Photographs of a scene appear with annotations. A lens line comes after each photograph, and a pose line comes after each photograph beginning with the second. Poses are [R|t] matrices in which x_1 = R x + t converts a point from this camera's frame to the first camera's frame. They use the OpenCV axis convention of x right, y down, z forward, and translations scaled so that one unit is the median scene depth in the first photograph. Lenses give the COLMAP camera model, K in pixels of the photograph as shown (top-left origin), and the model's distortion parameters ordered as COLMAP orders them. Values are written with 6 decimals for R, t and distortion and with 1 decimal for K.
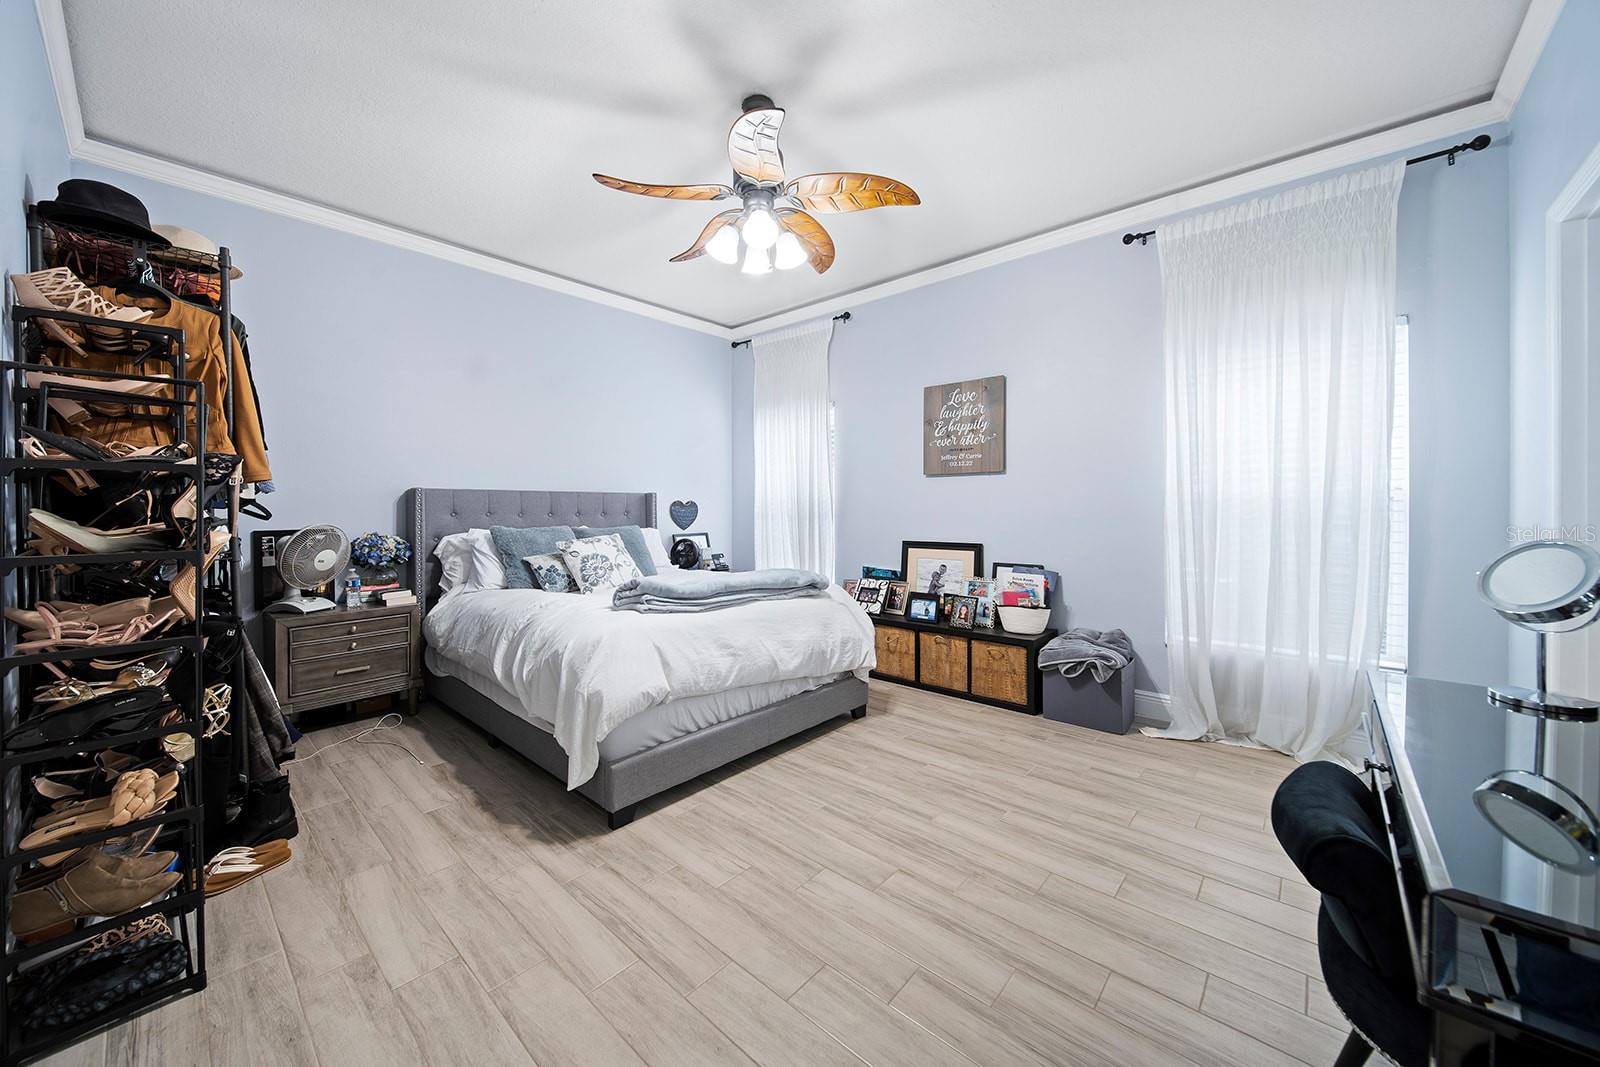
lens RADIAL K [[565.1, 0, 799.1], [0, 565.1, 492.1], [0, 0, 1]] dist [0.000362, -0.000022]
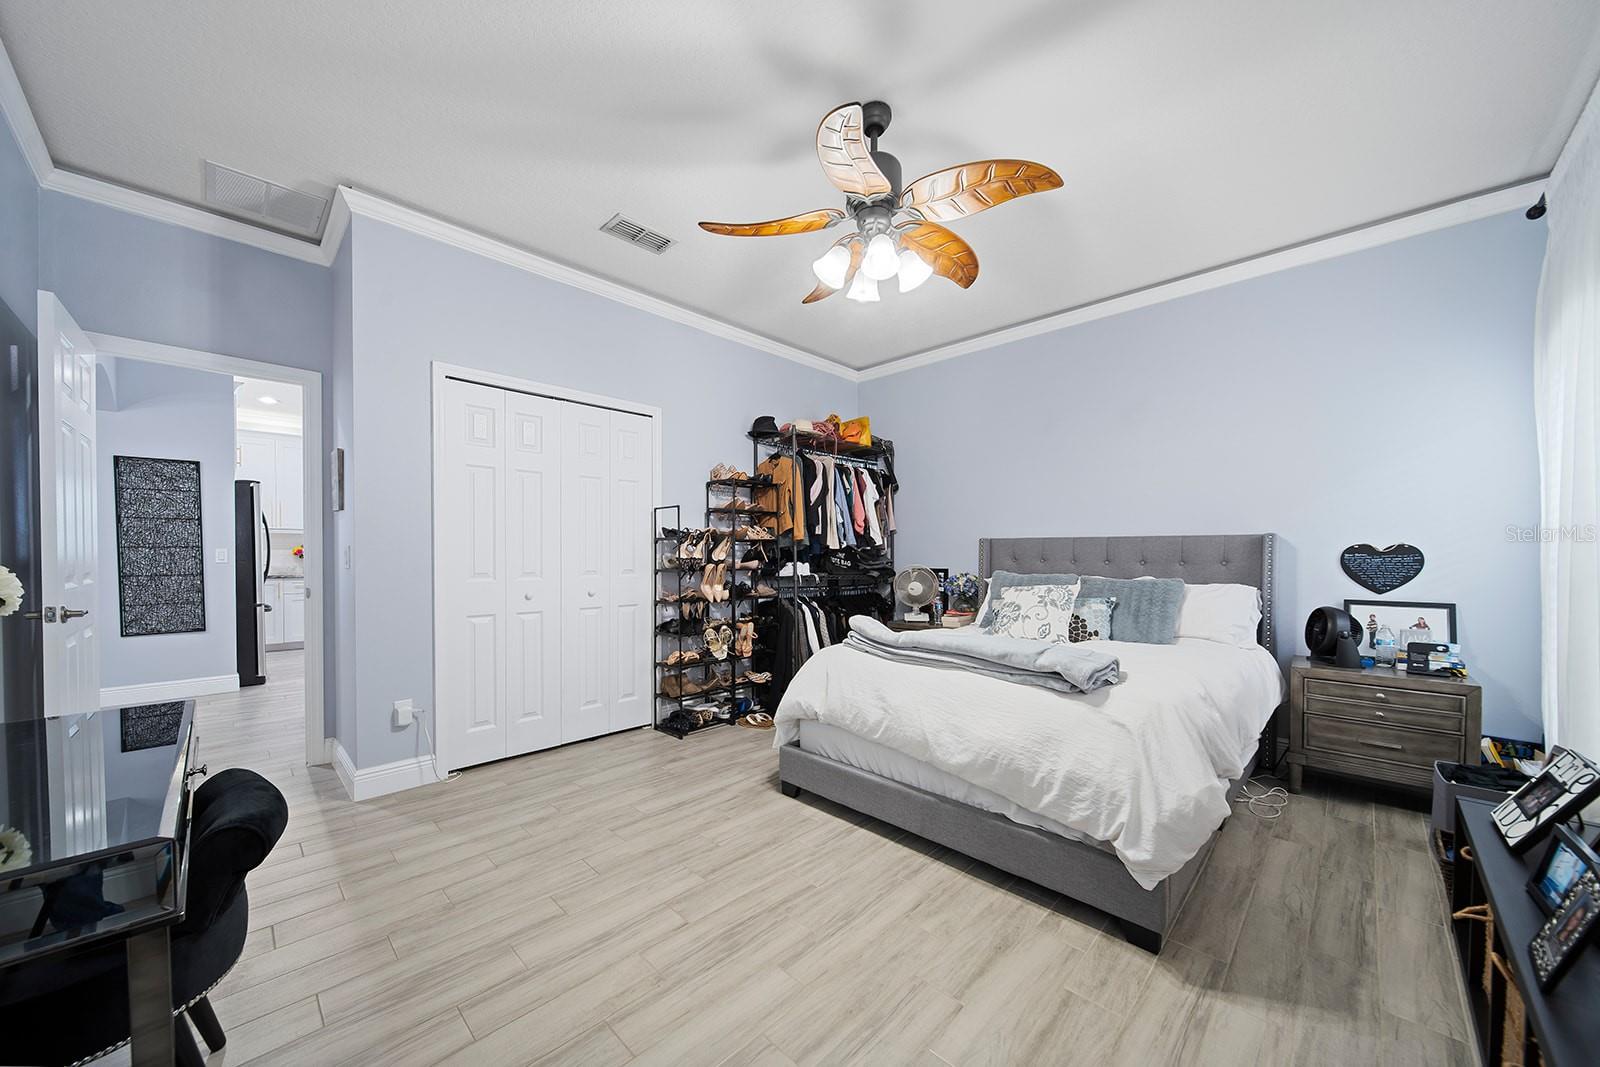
lens RADIAL K [[564.9, 0, 795.8], [0, 564.9, 547.7], [0, 0, 1]] dist [-0.000304, -0.001916]
pose [[-0.027908, -0.008816, -0.999572, 0.900691], [0.022887, 0.999693, -0.009456, 0.024453], [0.999348, -0.023141, -0.027697, 0.957081]]
